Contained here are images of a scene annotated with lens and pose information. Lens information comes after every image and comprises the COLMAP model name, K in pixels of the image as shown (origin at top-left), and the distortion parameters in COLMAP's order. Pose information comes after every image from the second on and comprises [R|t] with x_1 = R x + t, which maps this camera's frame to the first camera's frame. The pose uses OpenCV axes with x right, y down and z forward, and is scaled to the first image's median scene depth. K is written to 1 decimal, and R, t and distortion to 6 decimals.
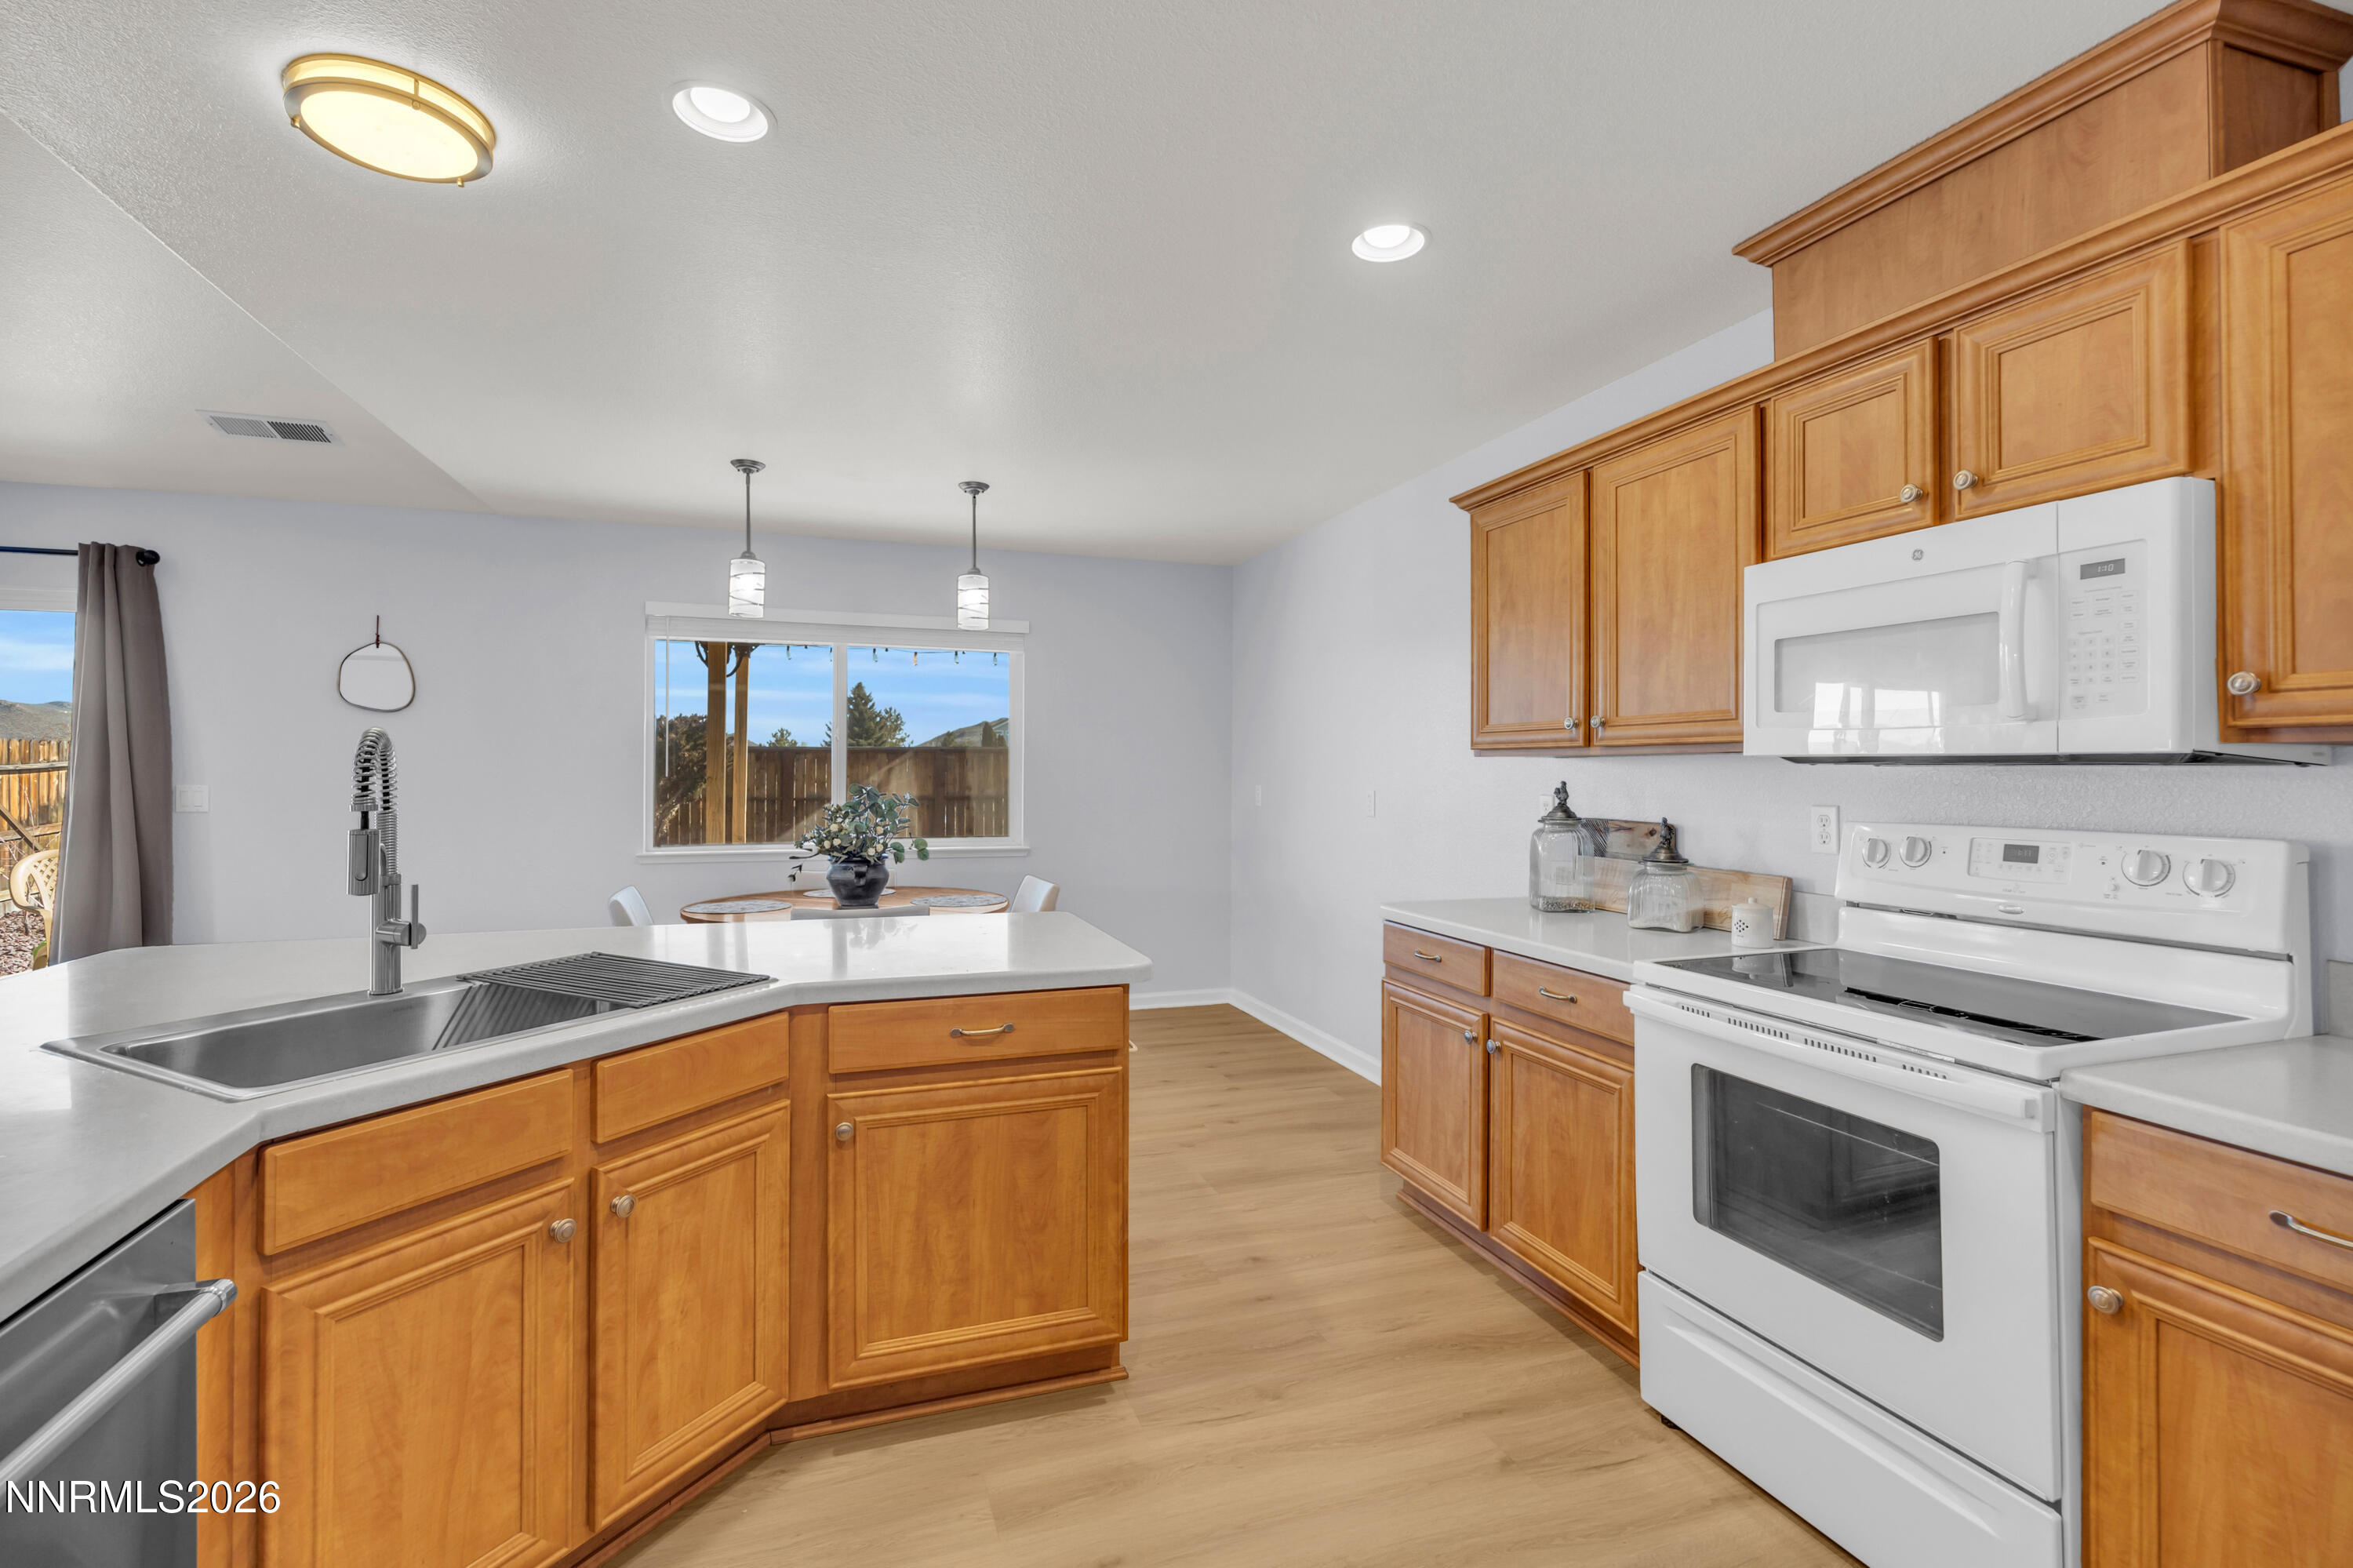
lens RADIAL K [[1073.5, 0, 1173.4], [0, 1073.5, 774.4], [0, 0, 1]] dist [-0.009473, 0.000904]
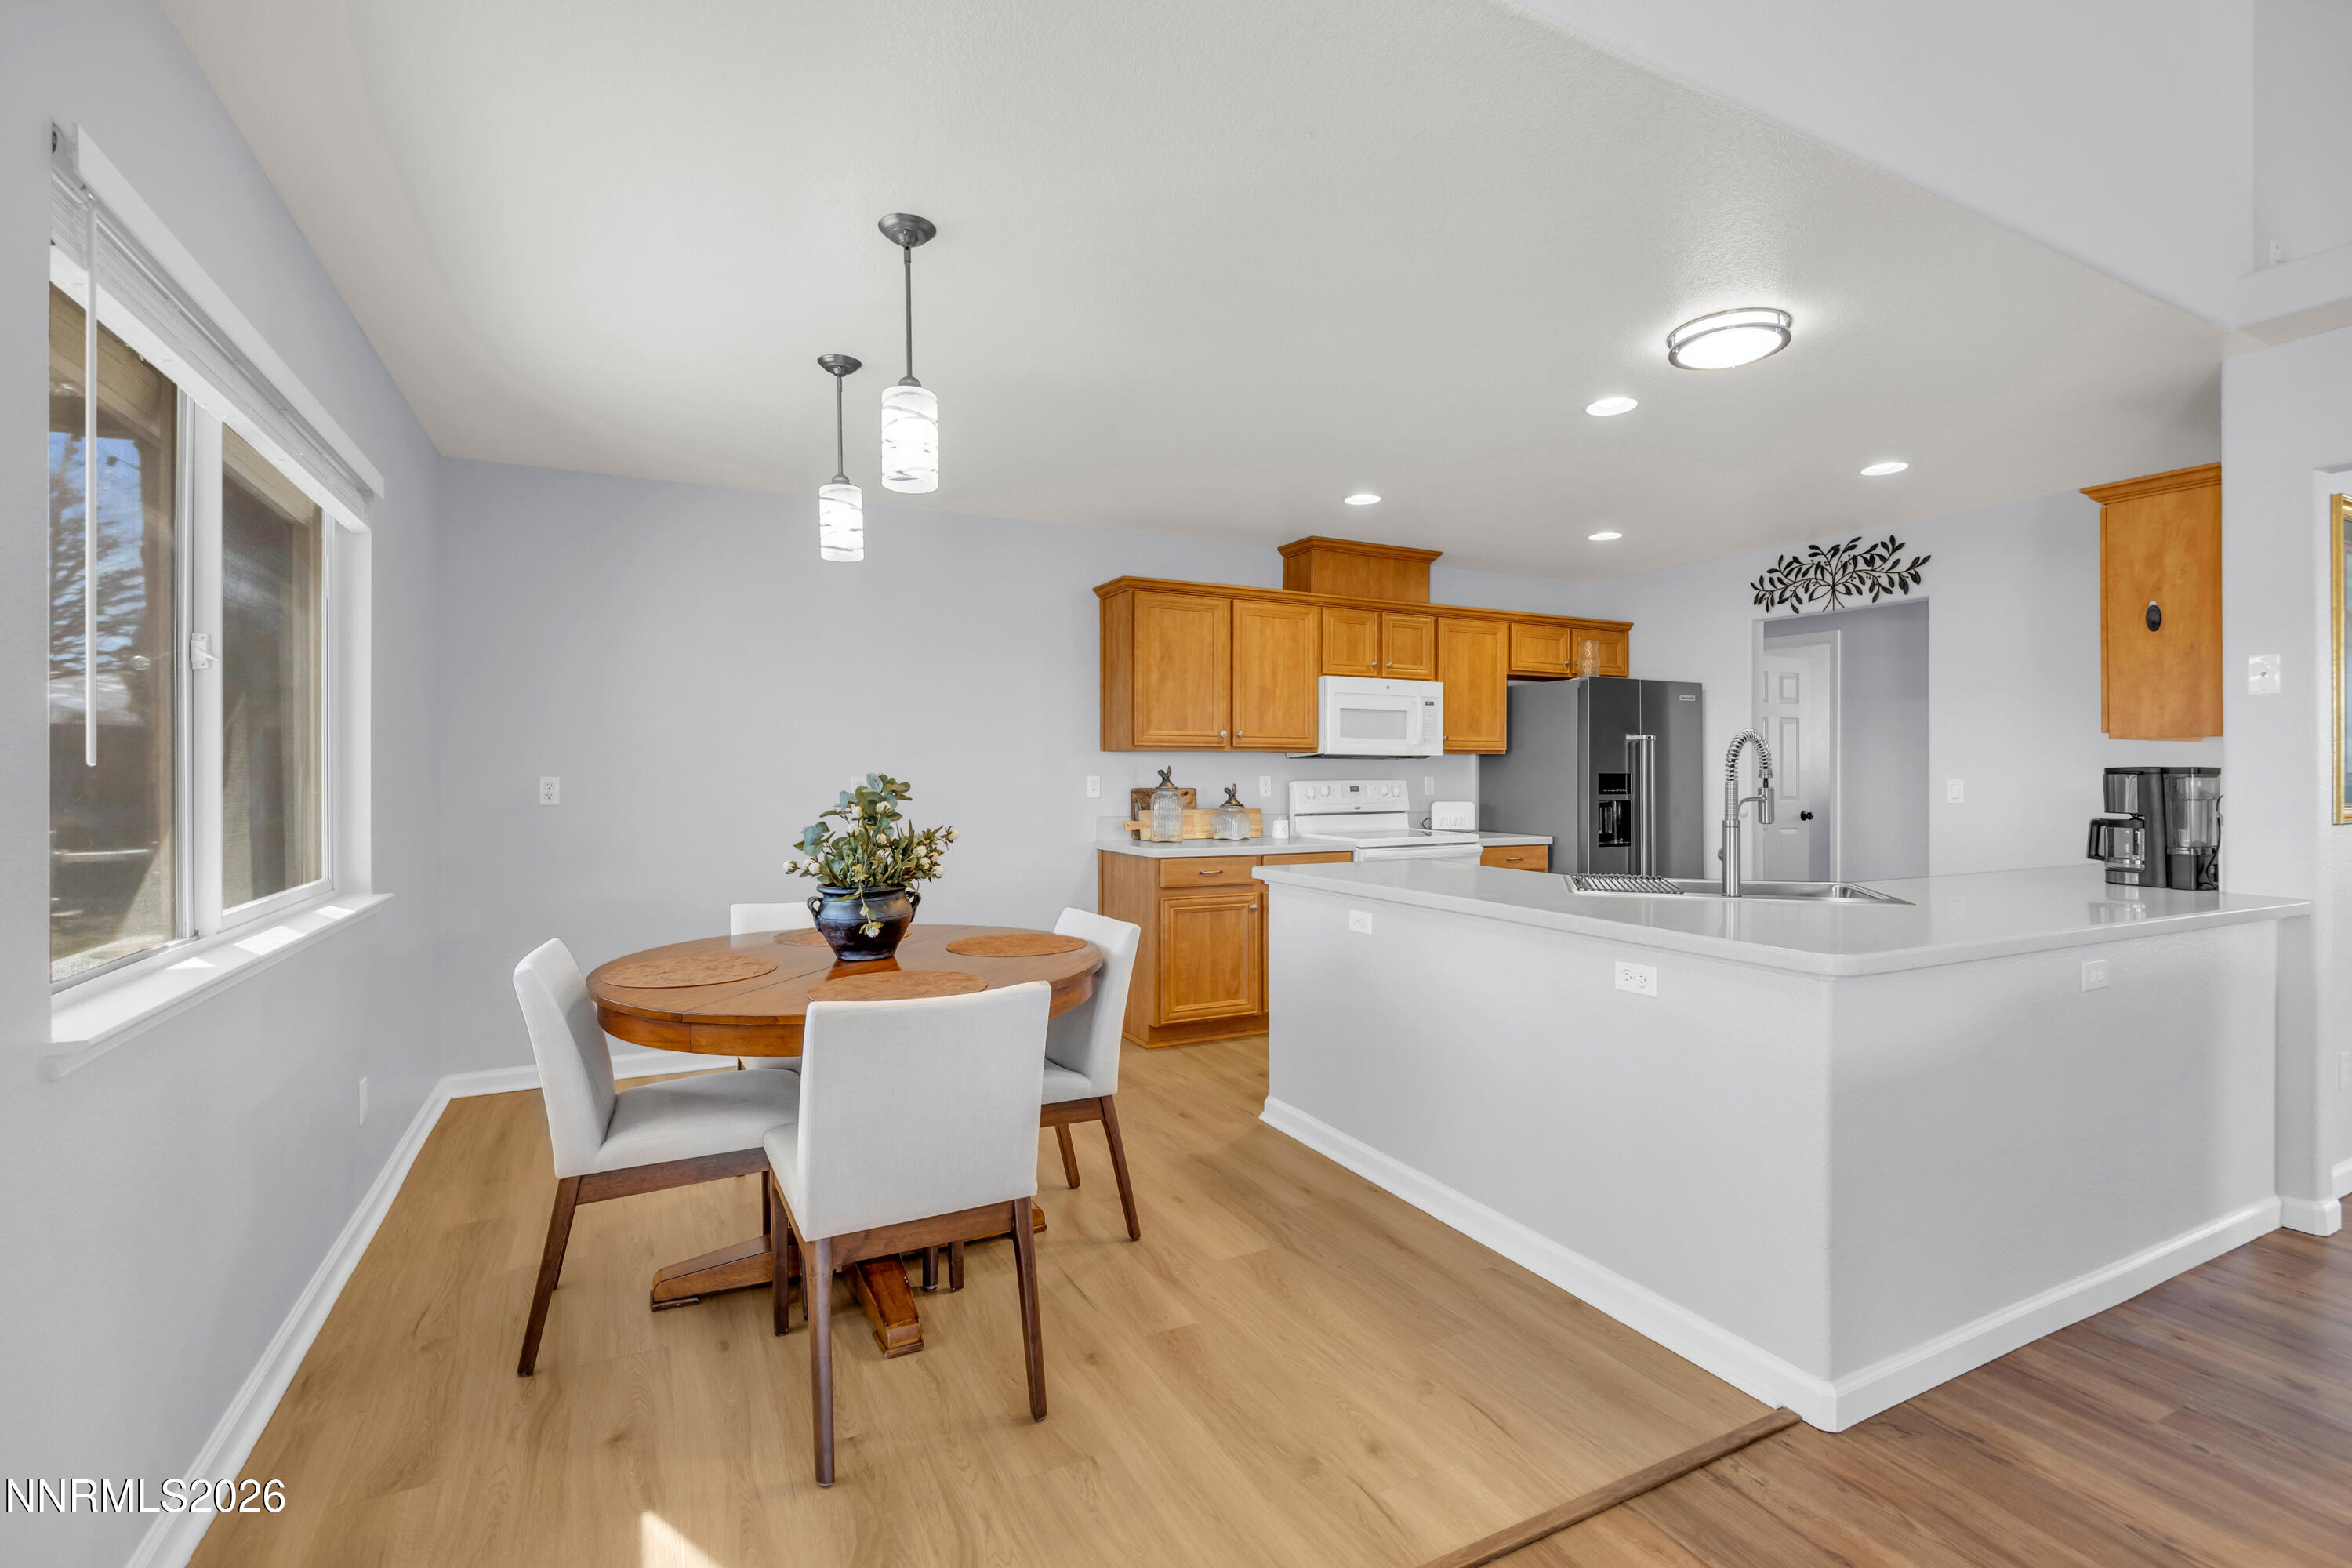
lens RADIAL K [[1073.0, 0, 1181.6], [0, 1073.0, 760.9], [0, 0, 1]] dist [-0.009473, 0.000904]
pose [[-0.155541, 0.003581, 0.987823, -1.775079], [0.003586, 0.999989, -0.003060, 0.004362], [-0.987823, 0.003067, -0.155552, 1.674547]]
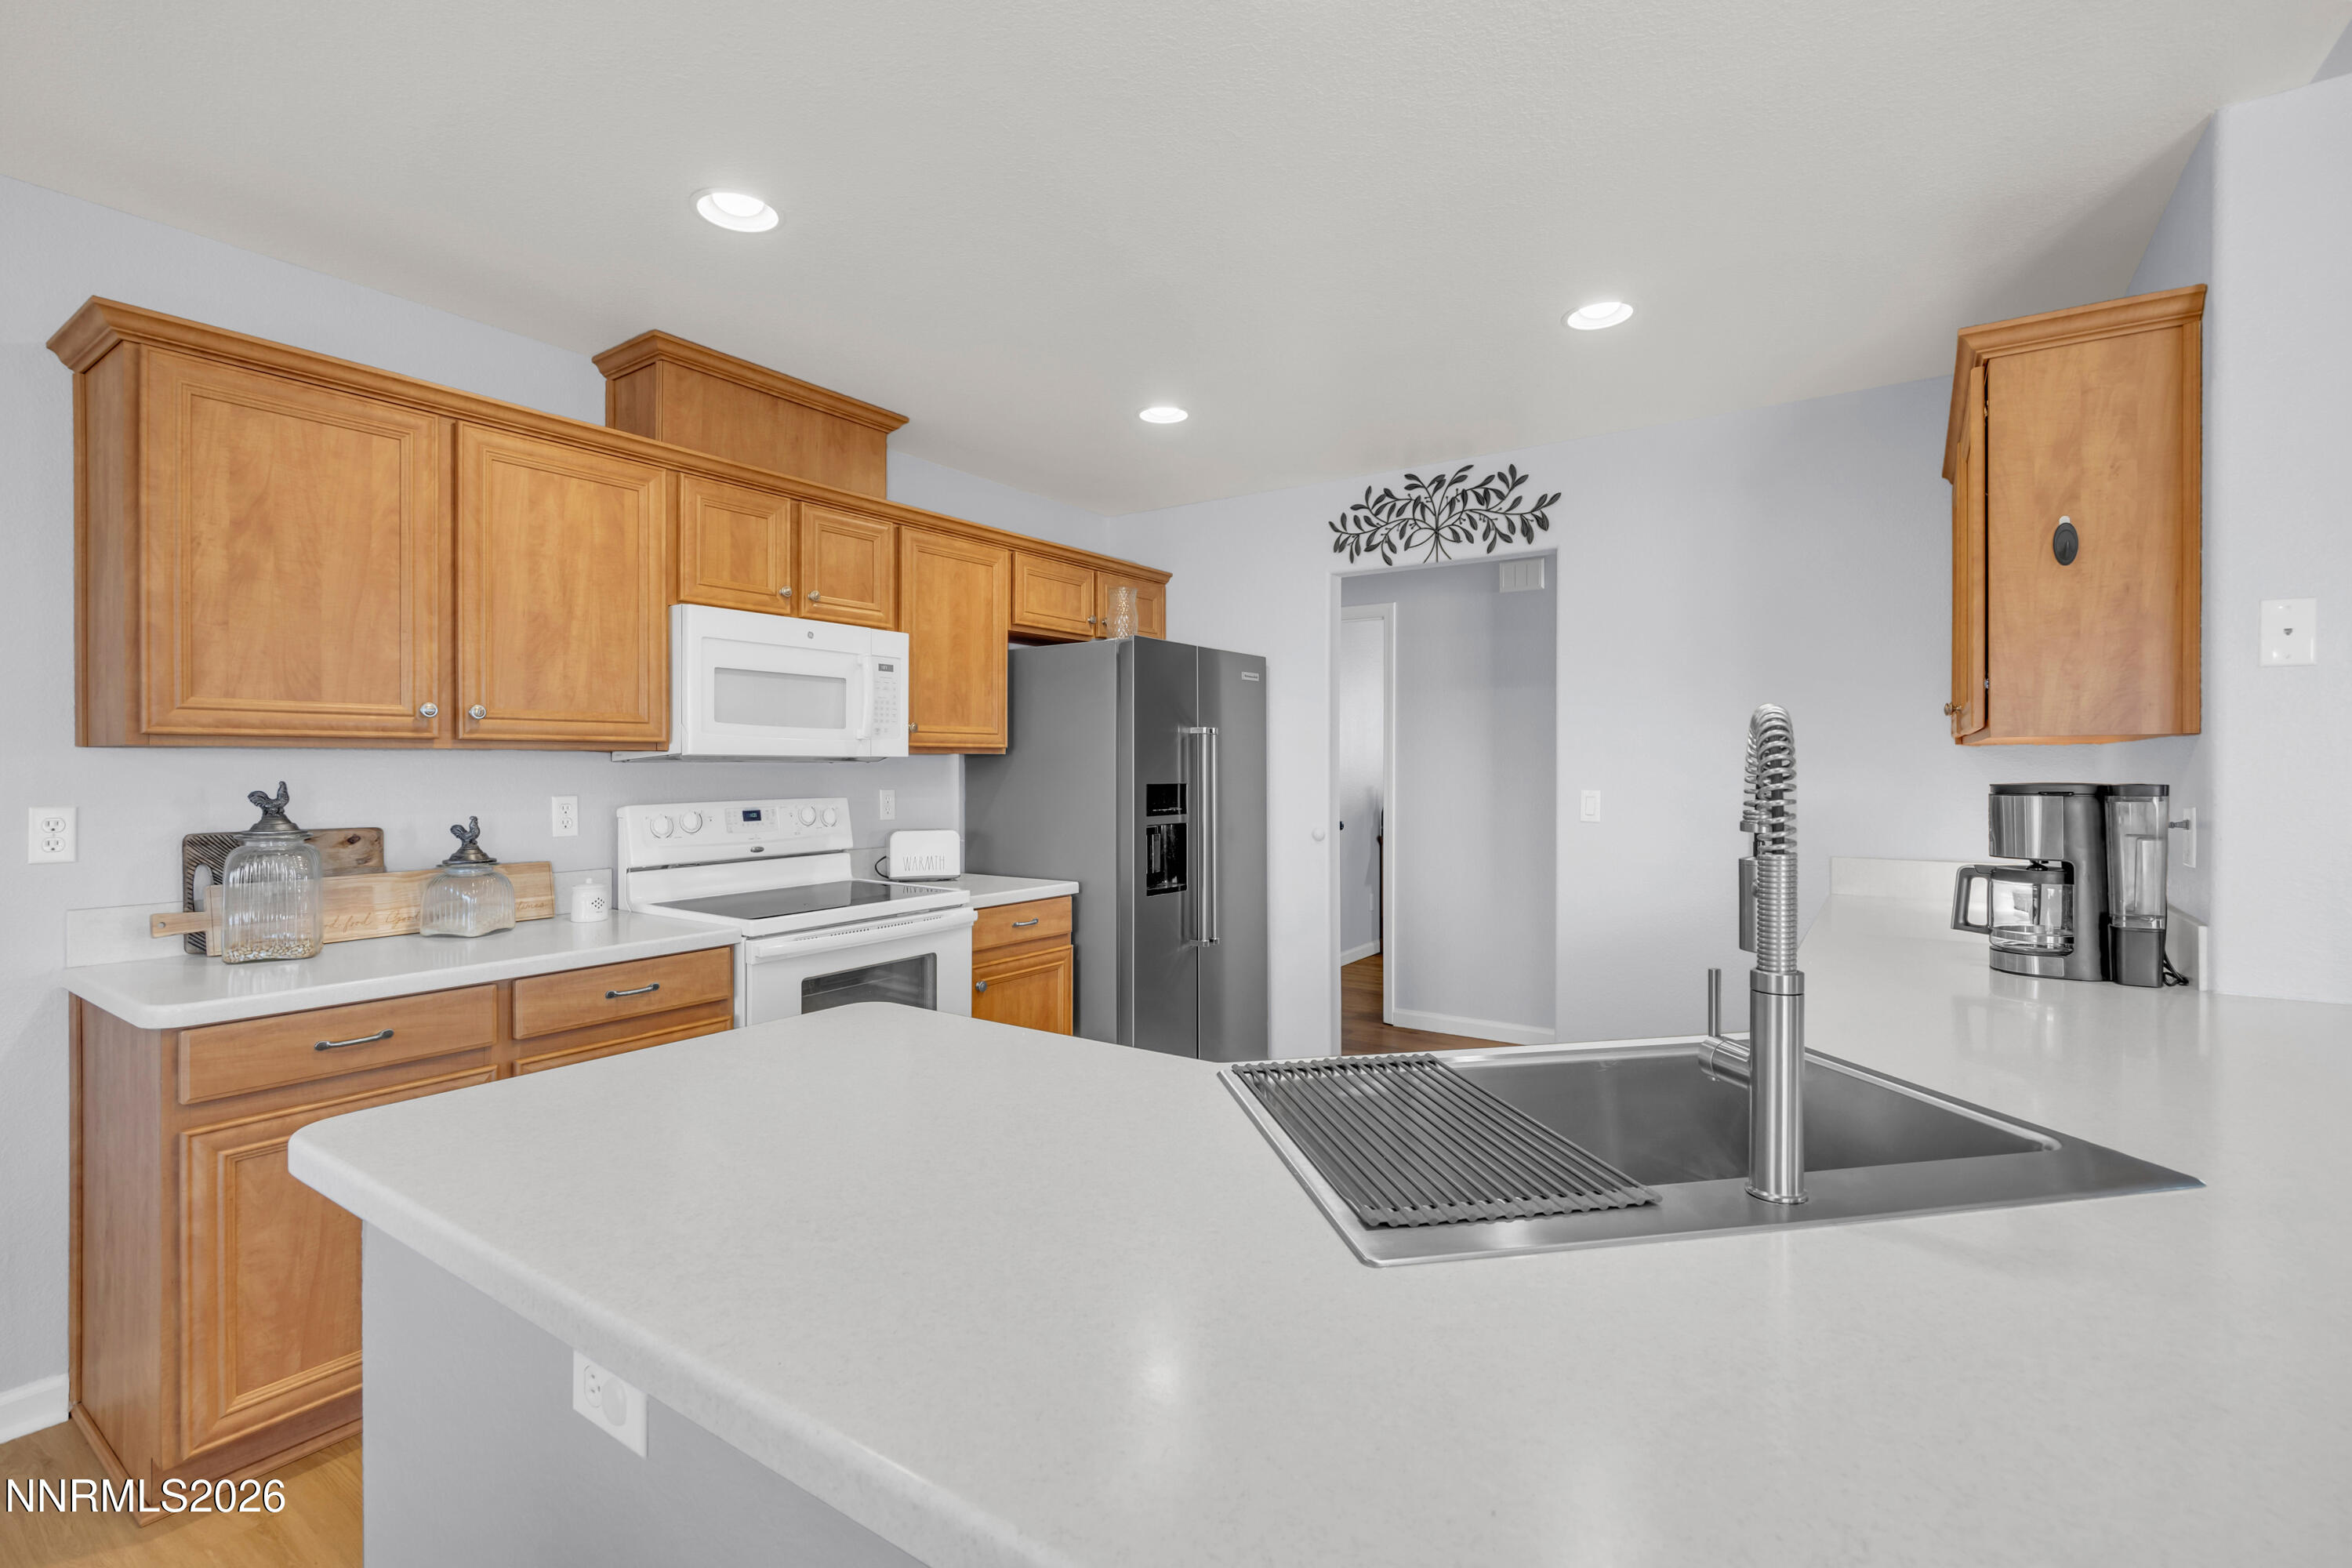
lens RADIAL K [[1073.0, 0, 1178.7], [0, 1073.0, 770.1], [0, 0, 1]] dist [-0.009473, 0.000904]
pose [[-0.601826, -0.007447, 0.798592, -0.802377], [0.002767, 0.999931, 0.011409, -0.011318], [-0.798622, 0.009076, -0.601764, 1.276153]]
